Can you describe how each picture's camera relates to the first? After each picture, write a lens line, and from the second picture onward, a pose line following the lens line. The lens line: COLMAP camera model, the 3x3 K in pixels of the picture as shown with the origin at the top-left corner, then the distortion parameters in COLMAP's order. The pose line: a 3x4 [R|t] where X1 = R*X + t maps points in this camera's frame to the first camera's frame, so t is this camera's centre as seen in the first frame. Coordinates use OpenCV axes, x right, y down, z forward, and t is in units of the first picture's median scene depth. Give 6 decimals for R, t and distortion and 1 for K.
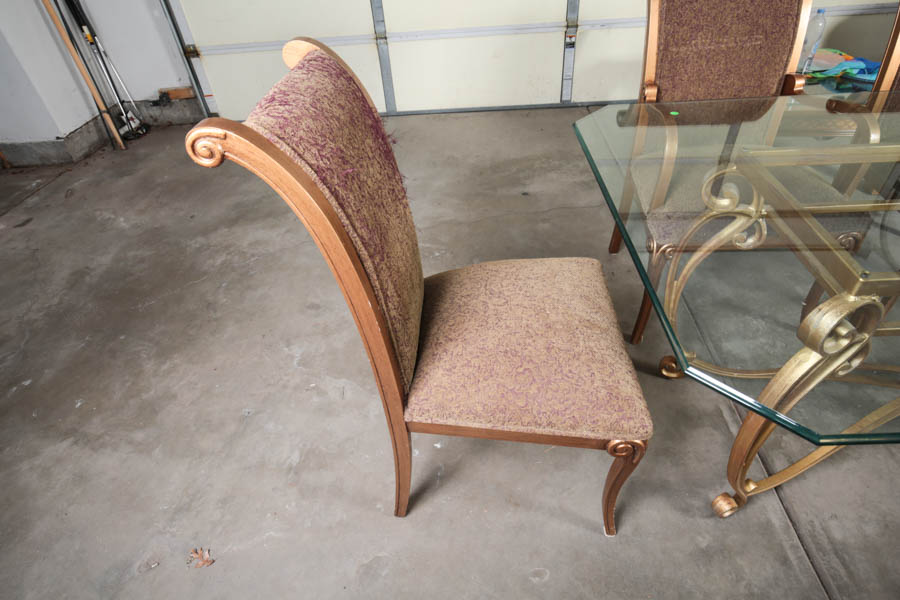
lens RADIAL K [[505.3, 0, 450.0], [0, 505.3, 300.0], [0, 0, 1]] dist [-0.014240, 0.000949]
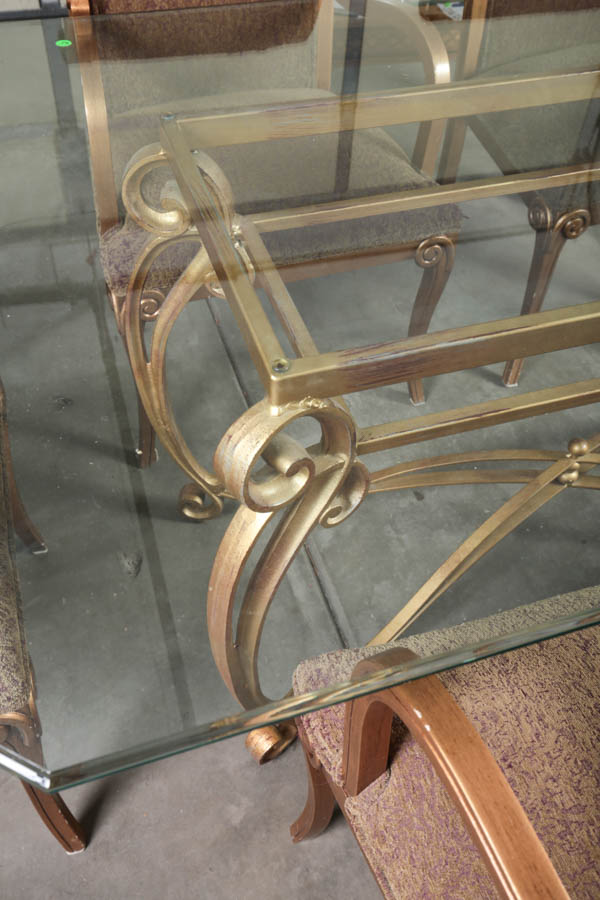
lens RADIAL K [[872.5, 0, 303.6], [0, 872.5, 421.9], [0, 0, 1]] dist [0.016022, 0.016382]
pose [[0.941272, -0.169351, 0.292109, 0.317889], [0.143212, 0.983691, 0.108821, -0.052550], [-0.305774, -0.060597, 0.950174, 0.042470]]
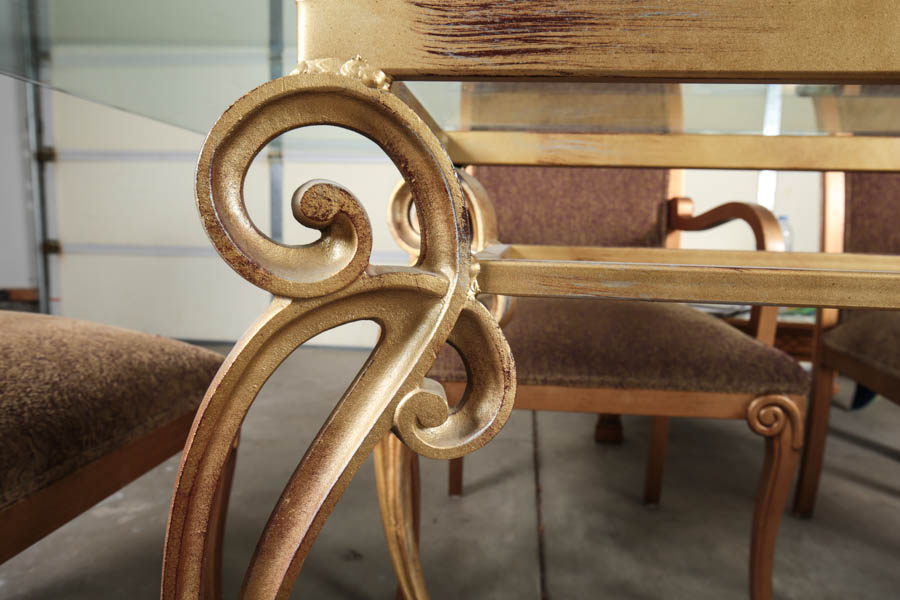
lens RADIAL K [[677.1, 0, 450.0], [0, 677.1, 300.0], [0, 0, 1]] dist [-0.002491, -0.000615]
pose [[0.991173, 0.093285, -0.094202, 0.551398], [-0.130351, 0.815334, -0.564128, 0.218070], [0.024182, 0.571427, 0.820296, 0.396051]]
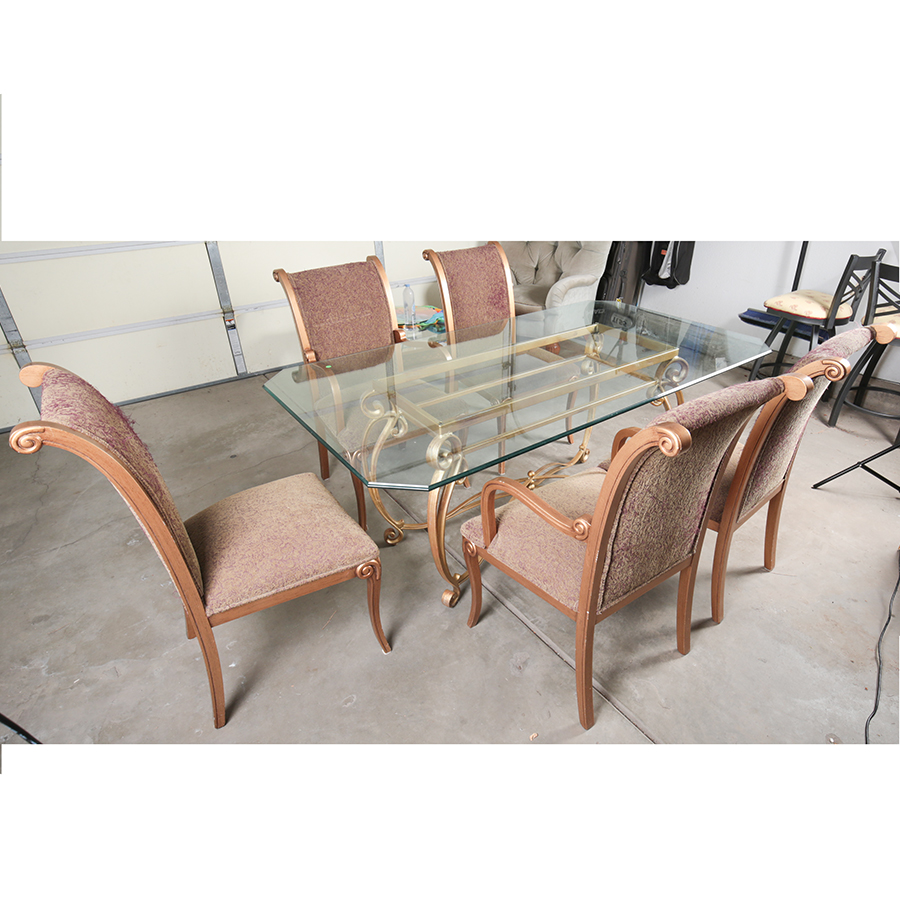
lens RADIAL K [[566.2, 0, 500.1], [0, 566.2, 446.2], [0, 0, 1]] dist [-0.008136, -0.001267]
pose [[0.781247, -0.248744, 0.572521, -0.168590], [0.371573, 0.922295, -0.106328, 0.202971], [-0.501585, 0.295801, 0.812966, -0.523321]]
